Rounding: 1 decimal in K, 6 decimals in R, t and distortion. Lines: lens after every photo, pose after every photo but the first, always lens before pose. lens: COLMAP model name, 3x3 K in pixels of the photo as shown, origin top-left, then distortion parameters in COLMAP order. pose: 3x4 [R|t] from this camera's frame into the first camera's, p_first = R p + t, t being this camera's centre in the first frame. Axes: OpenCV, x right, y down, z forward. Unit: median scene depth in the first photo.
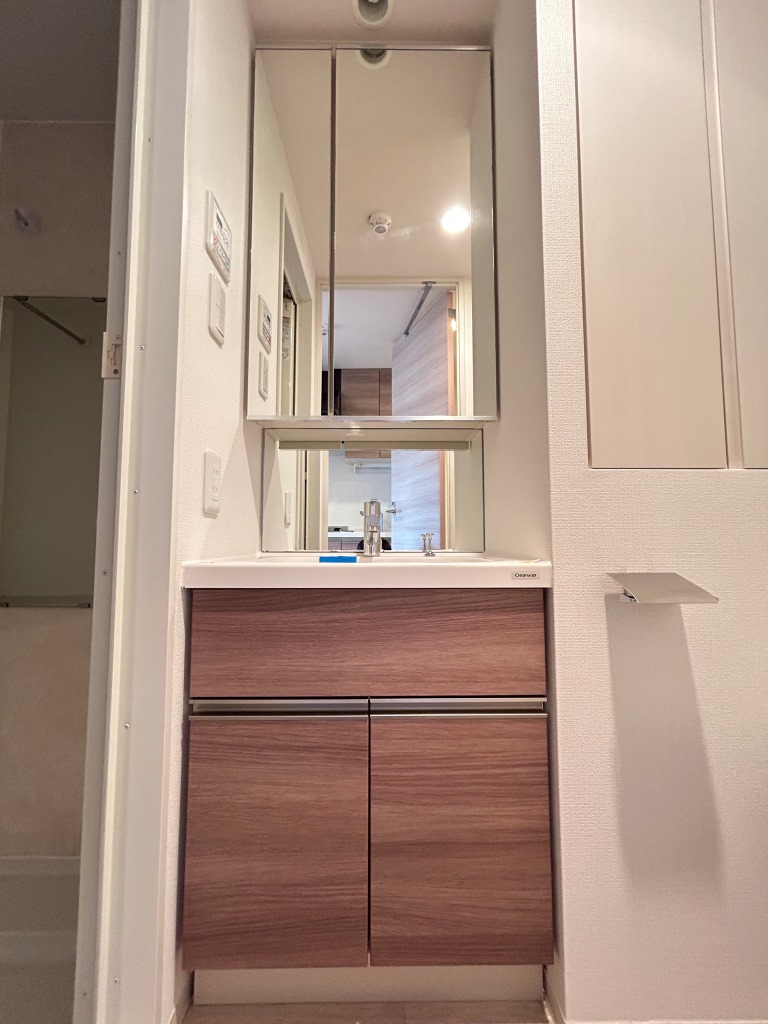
lens RADIAL K [[415.4, 0, 384.5], [0, 415.4, 513.0], [0, 0, 1]] dist [0.001855, -0.000115]
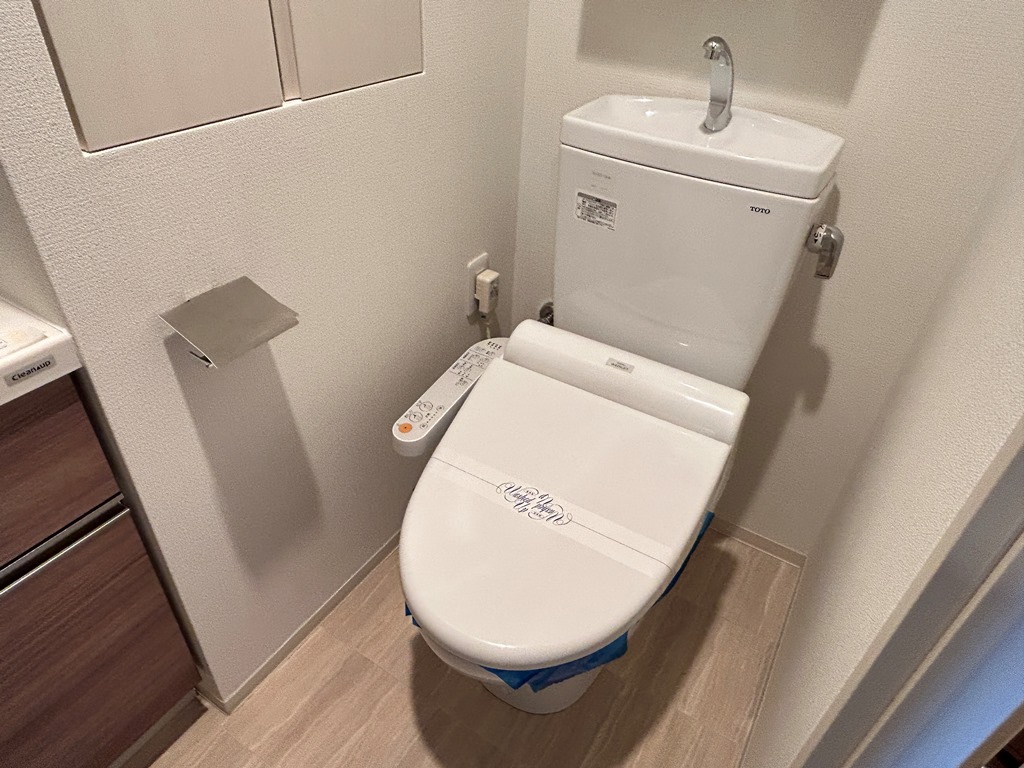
lens RADIAL K [[642.2, 0, 514.4], [0, 642.2, 378.6], [0, 0, 1]] dist [-0.007531, -0.000868]
pose [[0.527619, -0.476321, 0.703375, 0.064667], [-0.117032, 0.779351, 0.615561, -0.464612], [-0.841381, -0.407099, 0.355456, 0.118786]]
